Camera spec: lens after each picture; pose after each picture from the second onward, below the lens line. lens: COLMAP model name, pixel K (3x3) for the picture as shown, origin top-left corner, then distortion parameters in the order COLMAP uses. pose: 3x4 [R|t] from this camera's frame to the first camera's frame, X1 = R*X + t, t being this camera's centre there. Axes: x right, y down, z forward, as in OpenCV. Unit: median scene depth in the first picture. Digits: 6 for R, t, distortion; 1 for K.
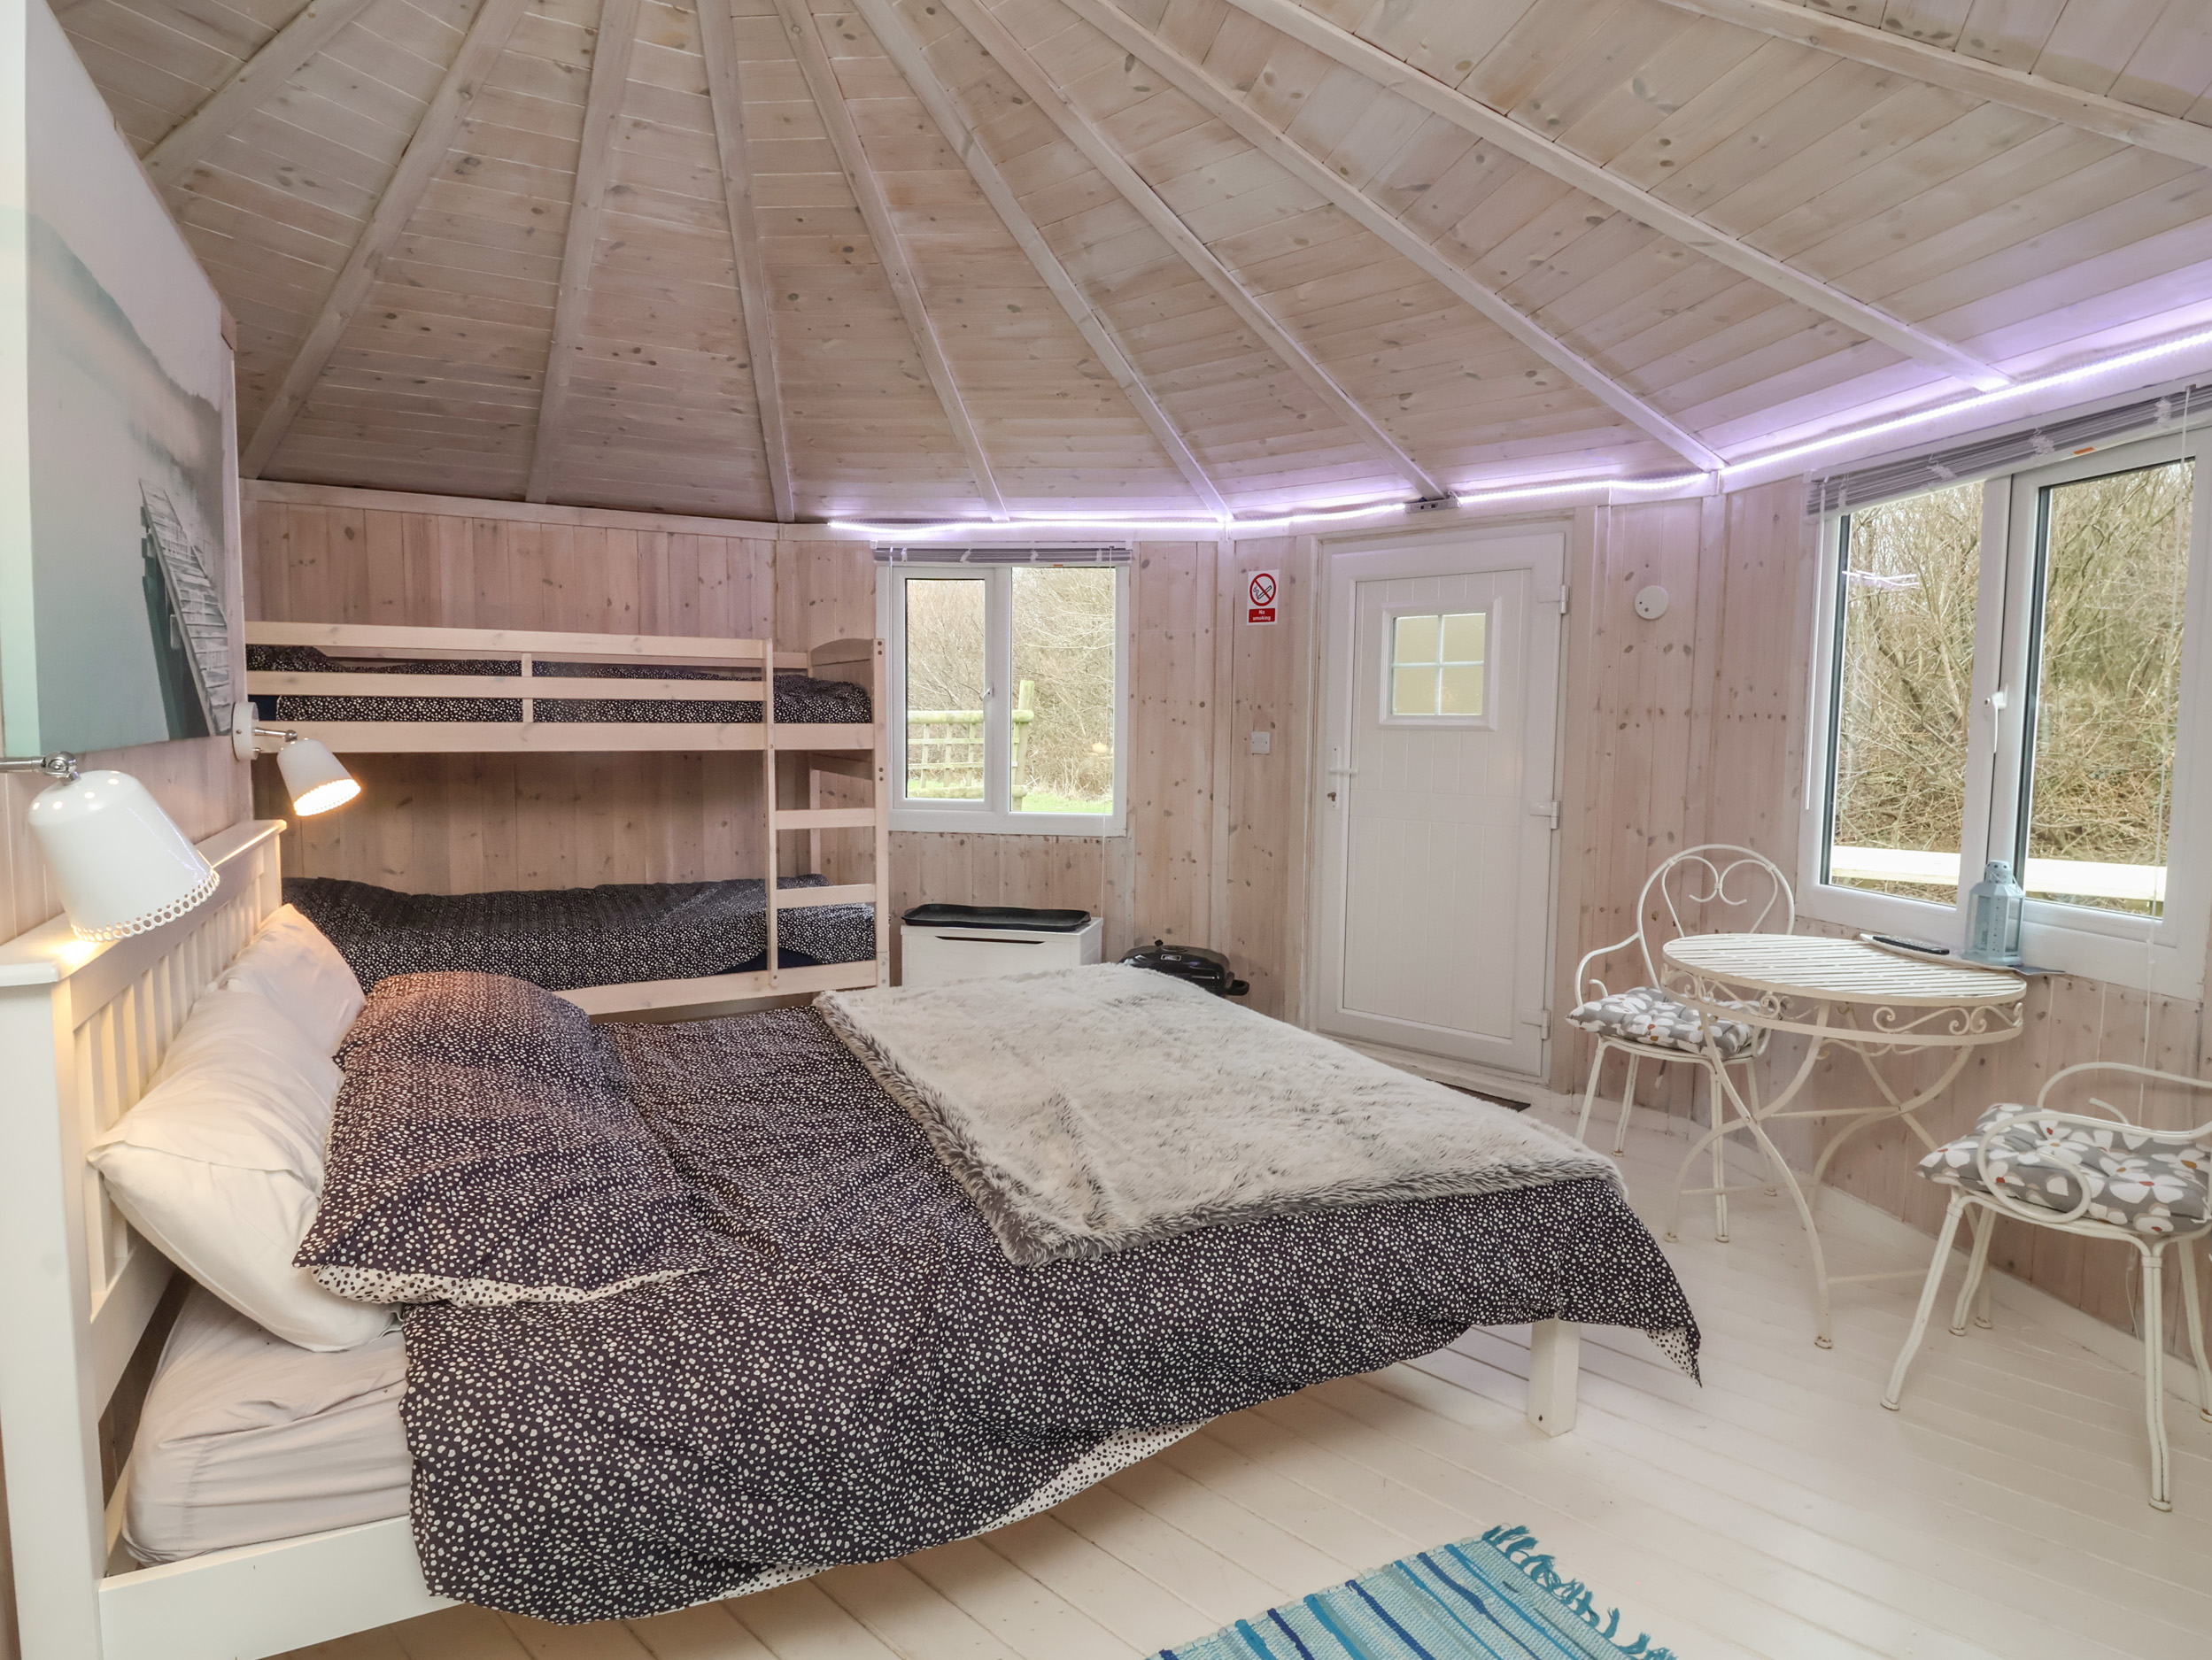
lens RADIAL K [[1173.7, 0, 1106.0], [0, 1173.7, 830.0], [0, 0, 1]] dist [0.005111, -0.014421]
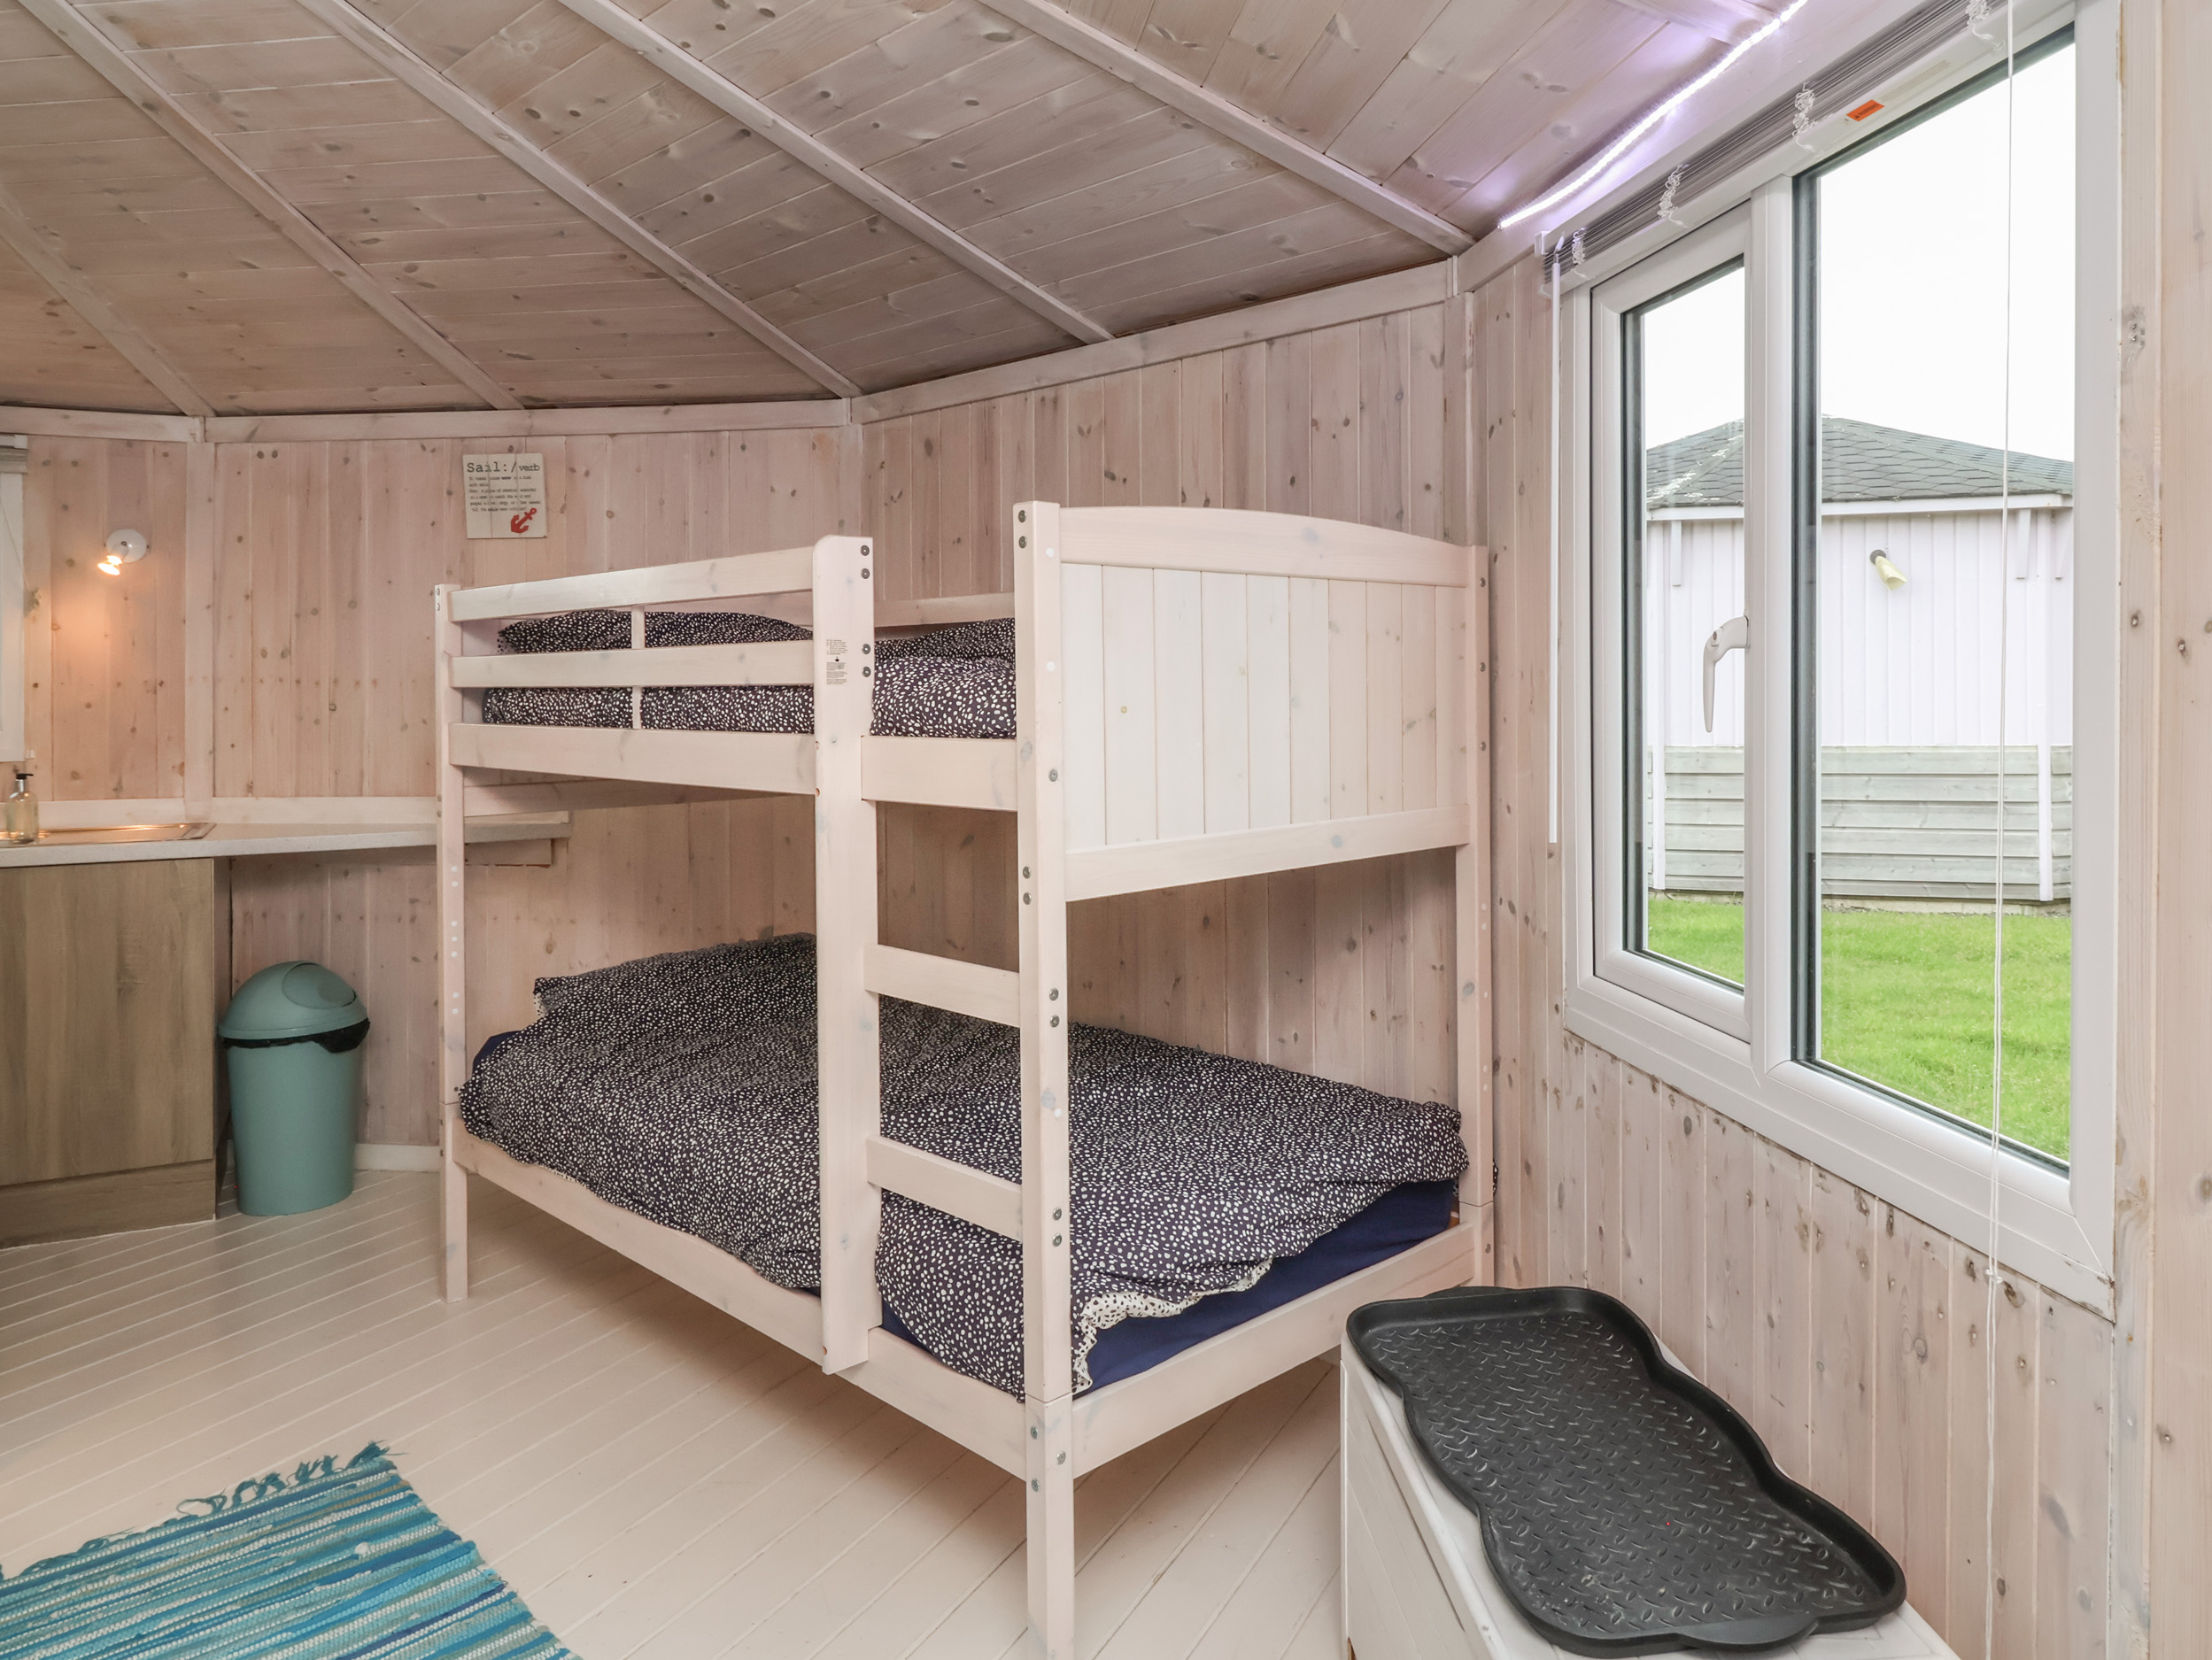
lens RADIAL K [[1421.2, 0, 1106.0], [0, 1421.2, 830.0], [0, 0, 1]] dist [-0.003091, -0.001242]
pose [[0.287458, 0.090377, -0.953520, 0.224080], [-0.092329, 0.993517, 0.066333, -0.094888], [0.953333, 0.068970, 0.293938, 0.896136]]
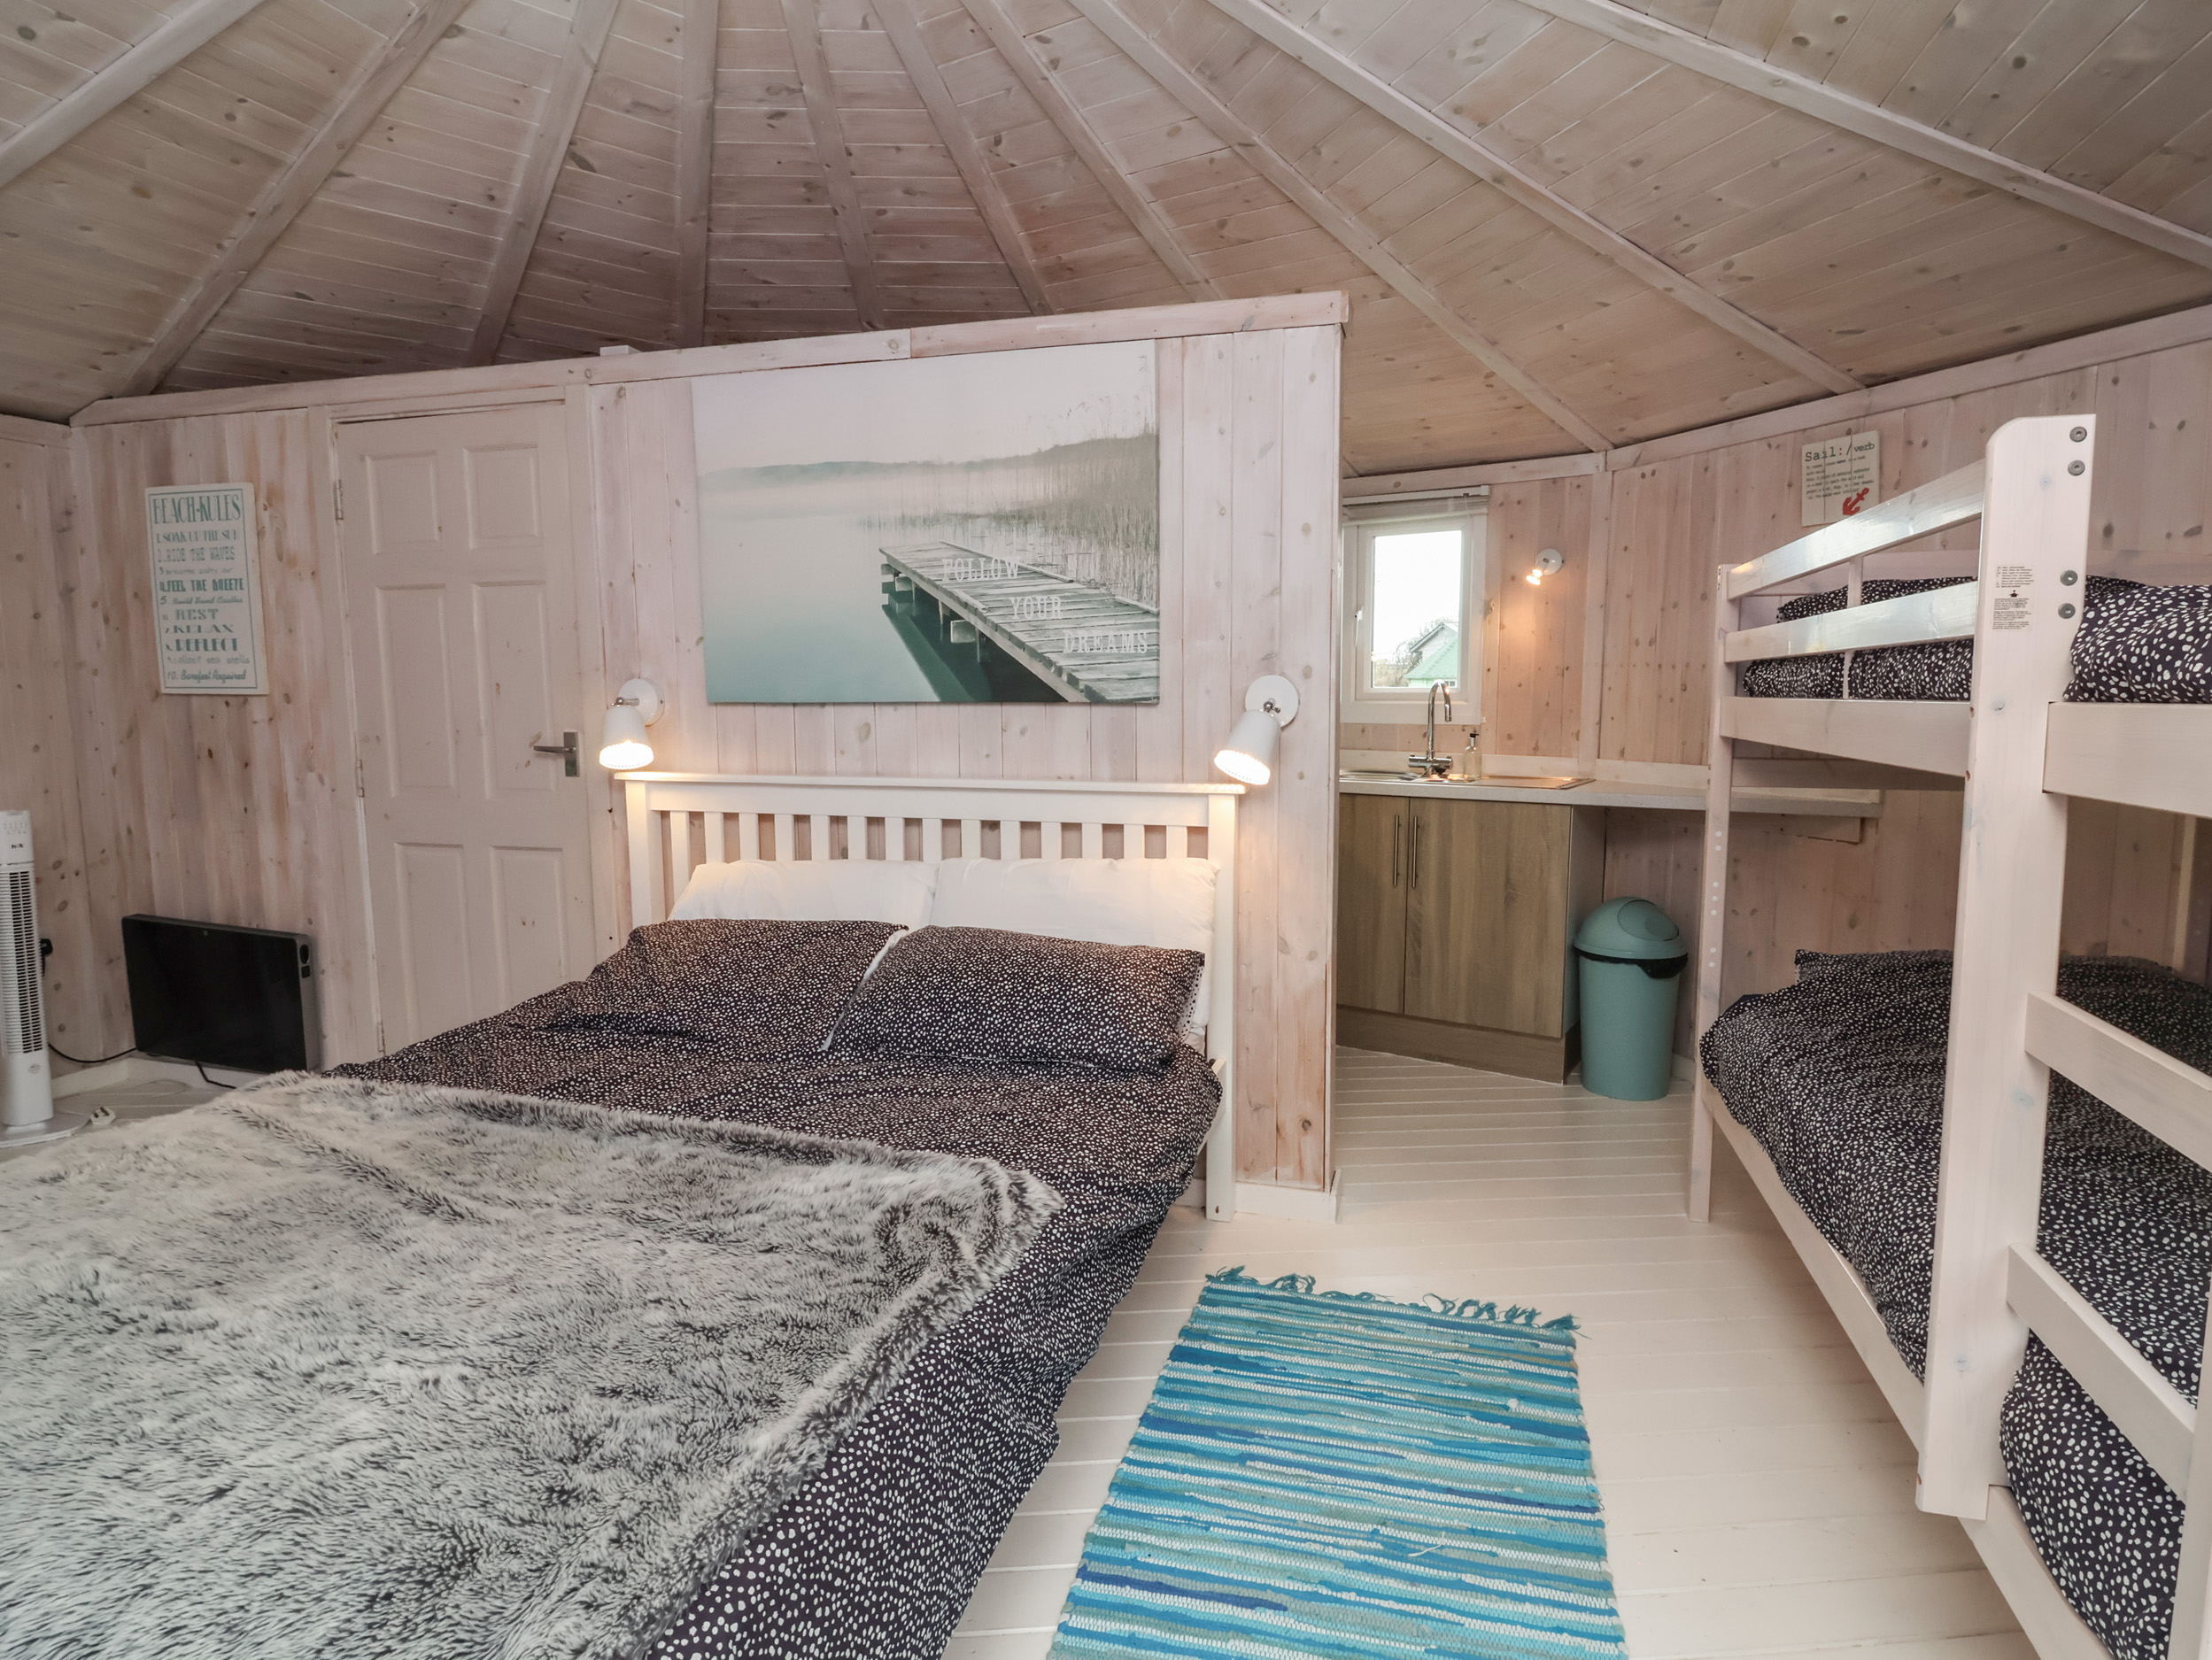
lens RADIAL K [[1173.7, 0, 1106.0], [0, 1173.7, 830.0], [0, 0, 1]] dist [0.005111, -0.014421]
pose [[-0.650375, 0.091297, -0.754107, 0.125145], [-0.081208, 0.978705, 0.188525, -0.092131], [0.755260, 0.183852, -0.629111, 0.954861]]
